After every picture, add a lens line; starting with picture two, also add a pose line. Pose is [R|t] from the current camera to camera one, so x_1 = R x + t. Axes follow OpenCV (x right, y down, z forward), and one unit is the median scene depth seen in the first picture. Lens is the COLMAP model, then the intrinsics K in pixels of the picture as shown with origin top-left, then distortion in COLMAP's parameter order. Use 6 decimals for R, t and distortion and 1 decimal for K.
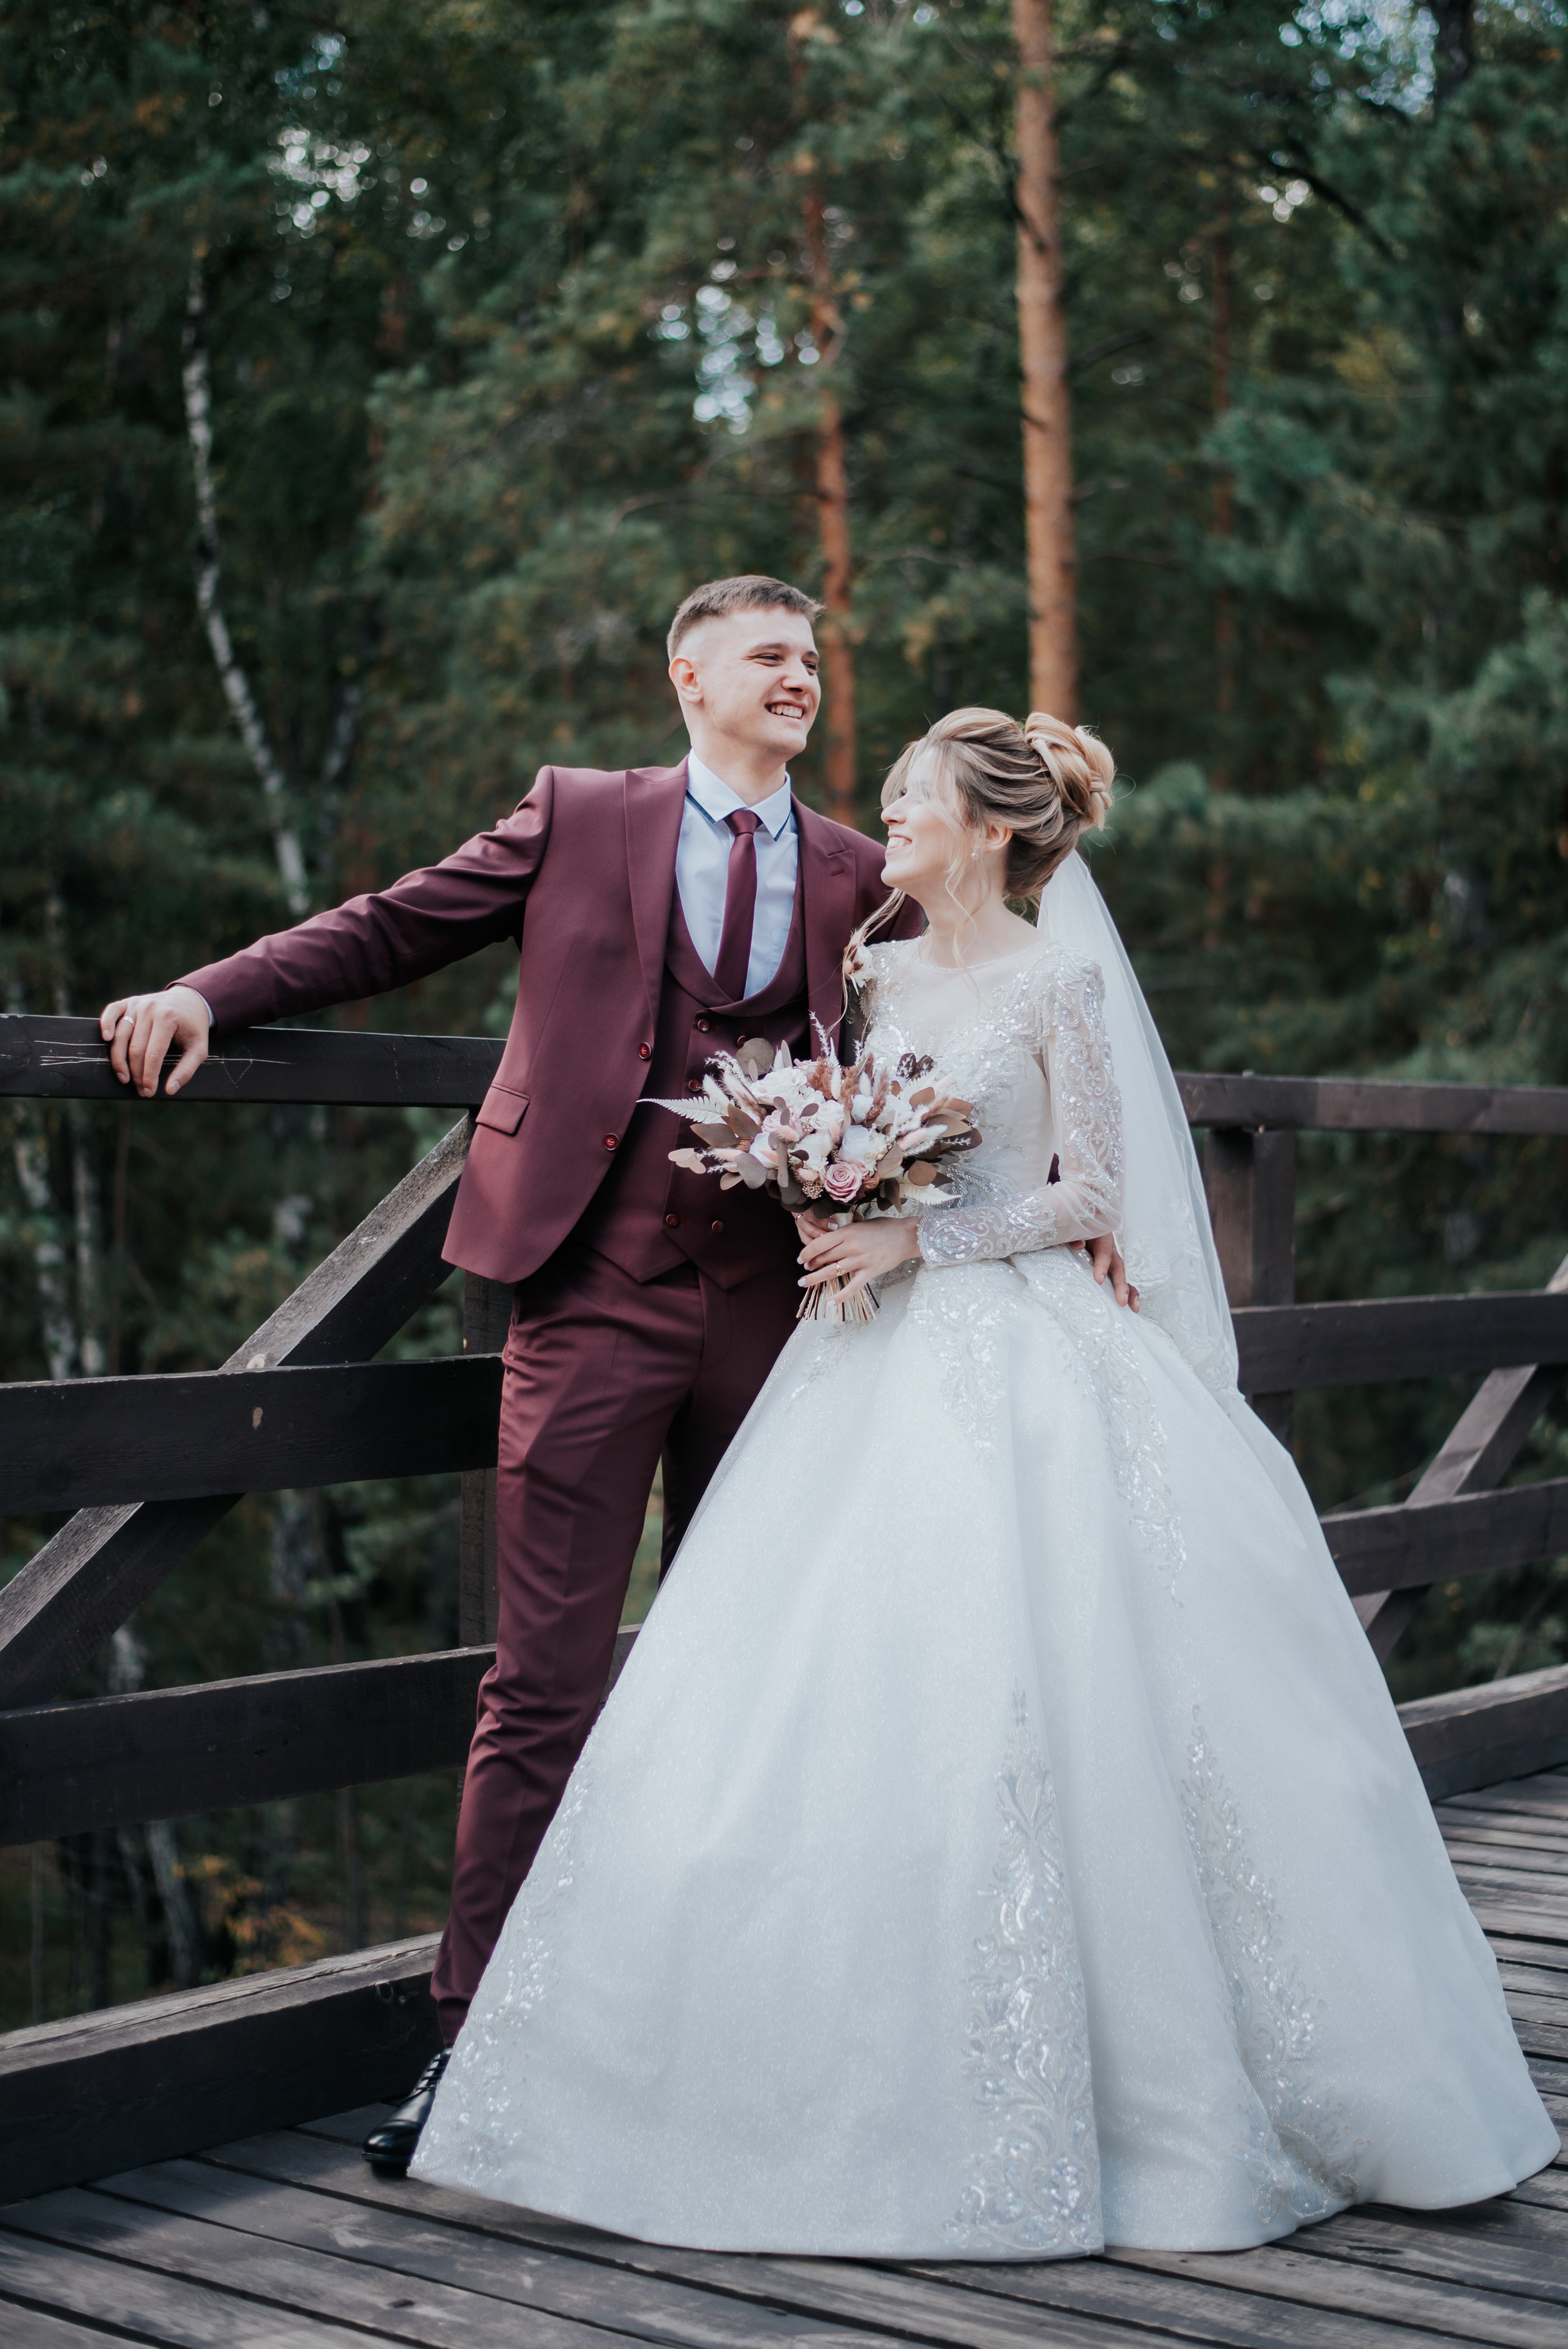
lens RADIAL K [[3561.2, 0, 784.0], [0, 3561.2, 1174.5], [0, 0, 1]] dist [-0.084897, 0.012823]
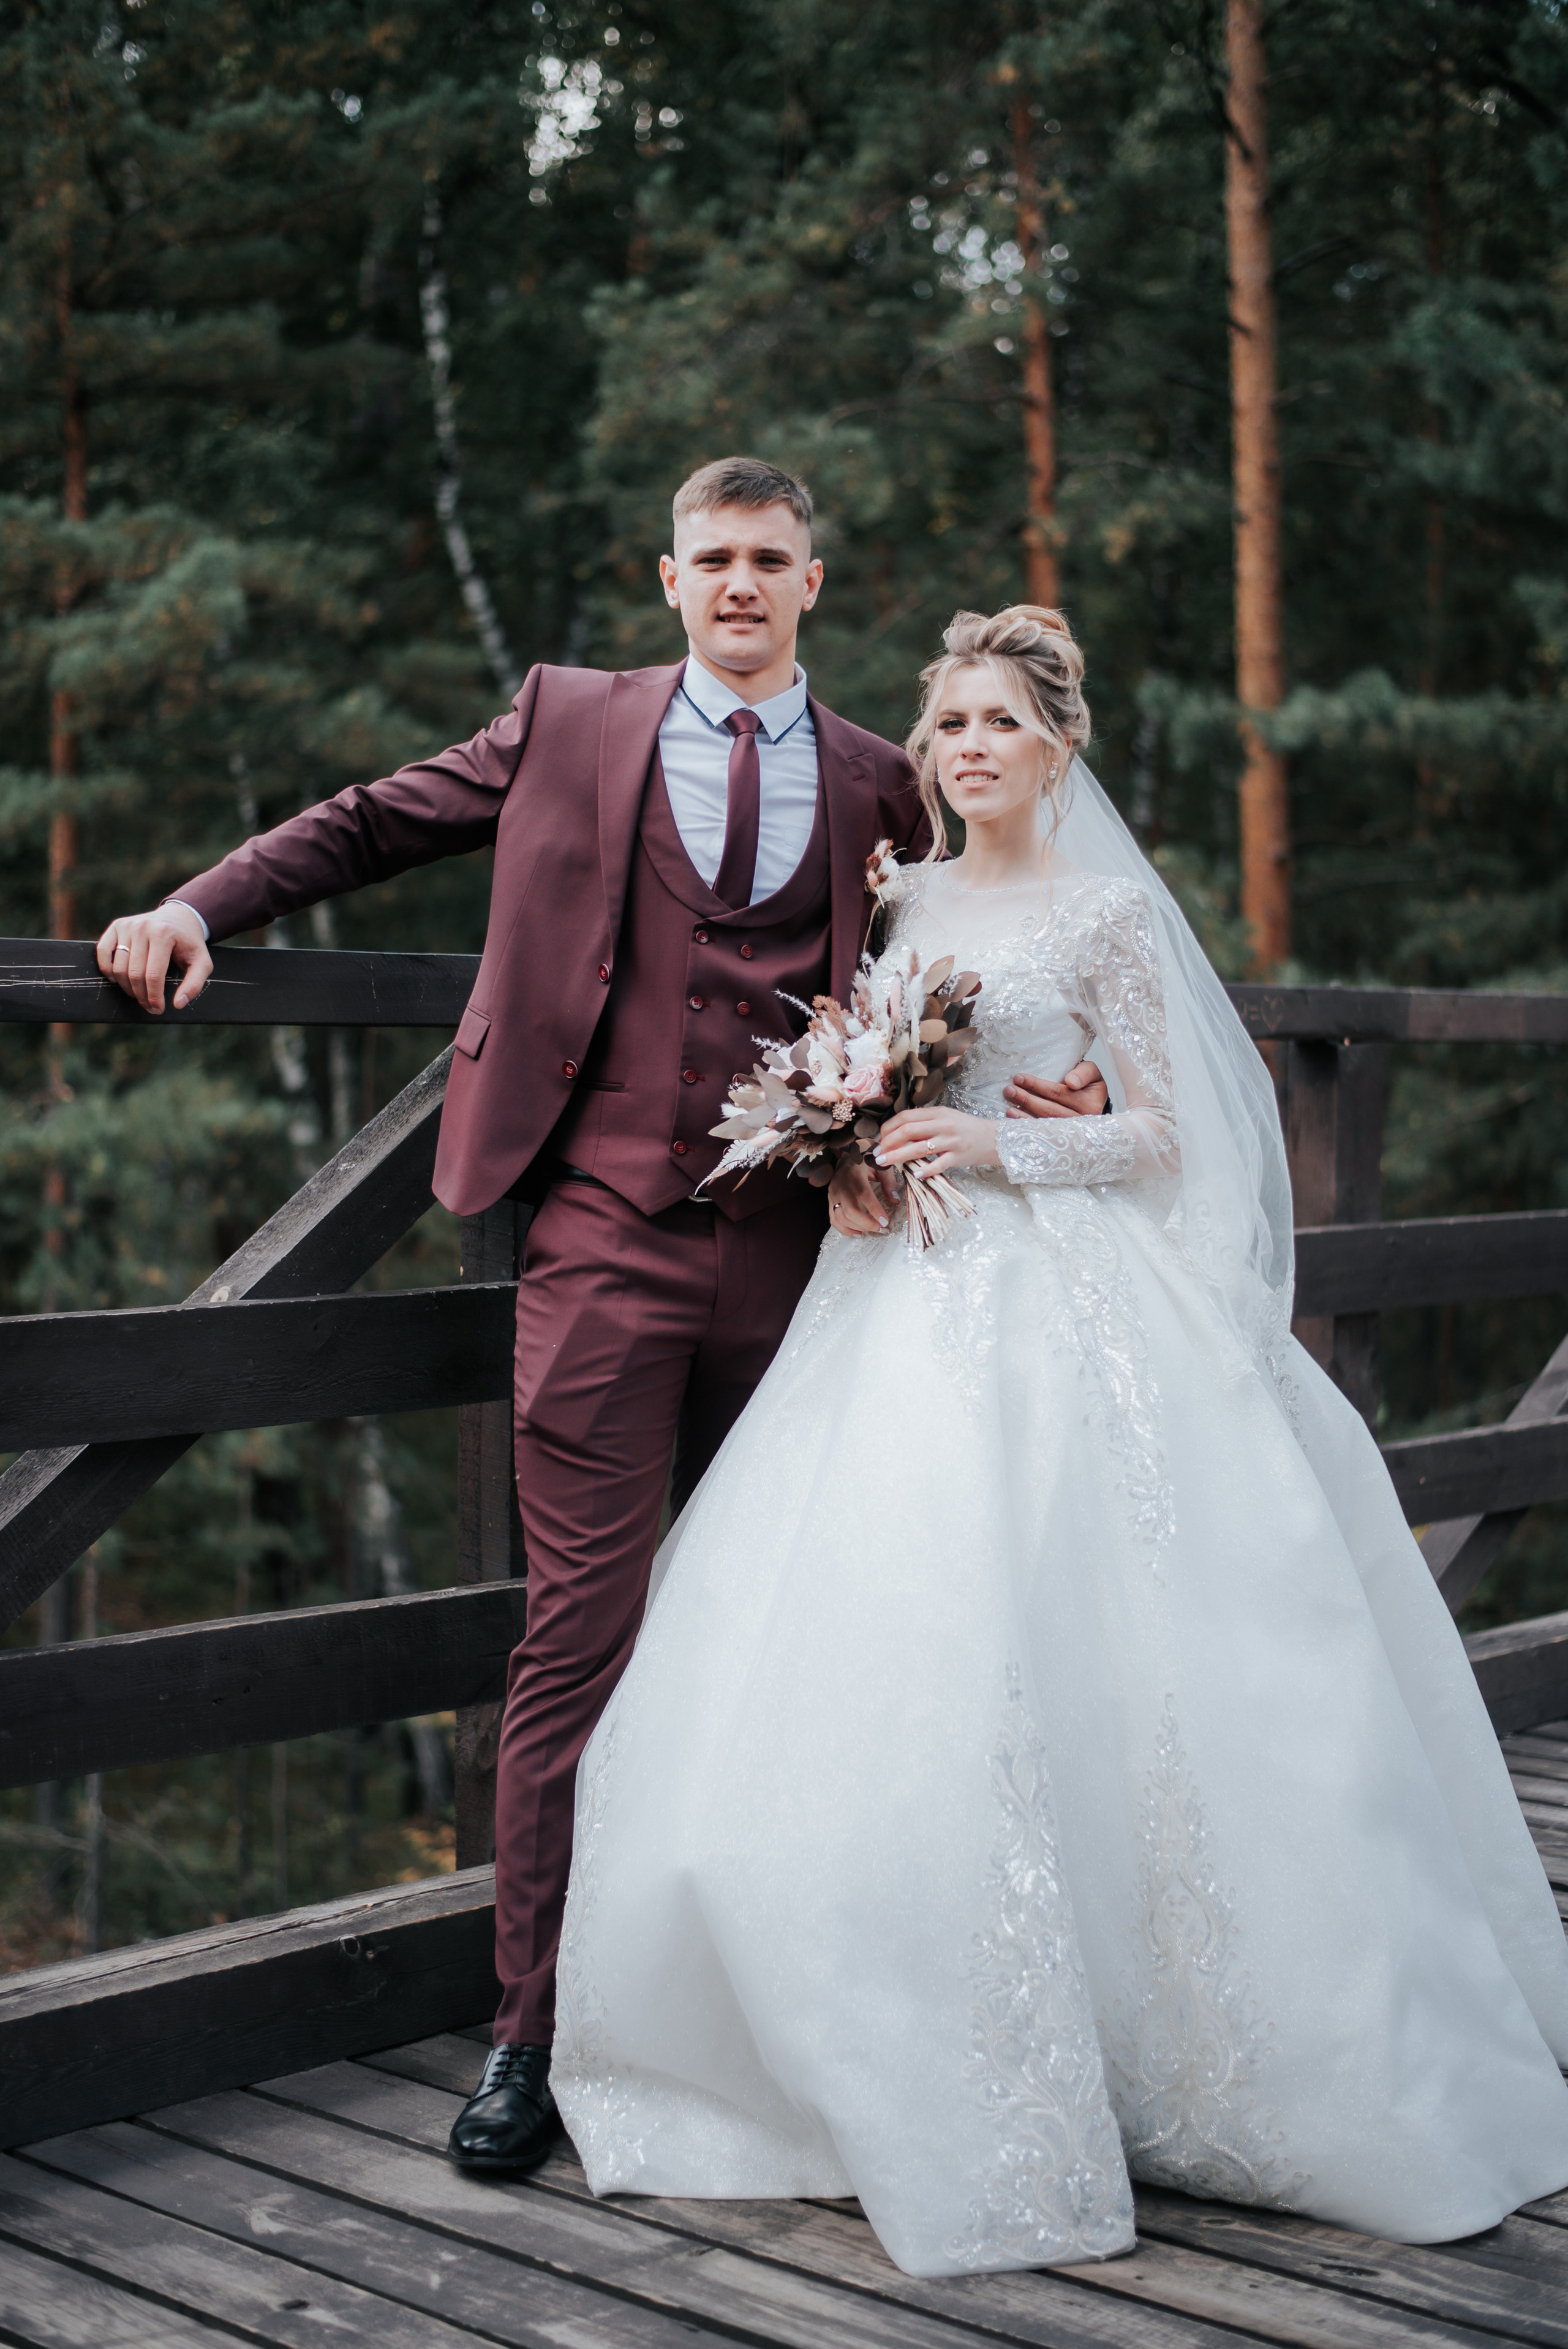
lens RADIAL K [[3296.7, 0, 786.2], [0, 3296.7, 1261.0], [0, 0, 1]] dist [-0.080231, -0.031703]
pose [[0.996533, 0.008101, -0.082798, 0.053915], [-0.002792, 0.997944, 0.064034, -0.009542], [0.083147, -0.063581, 0.994507, 0.089897]]
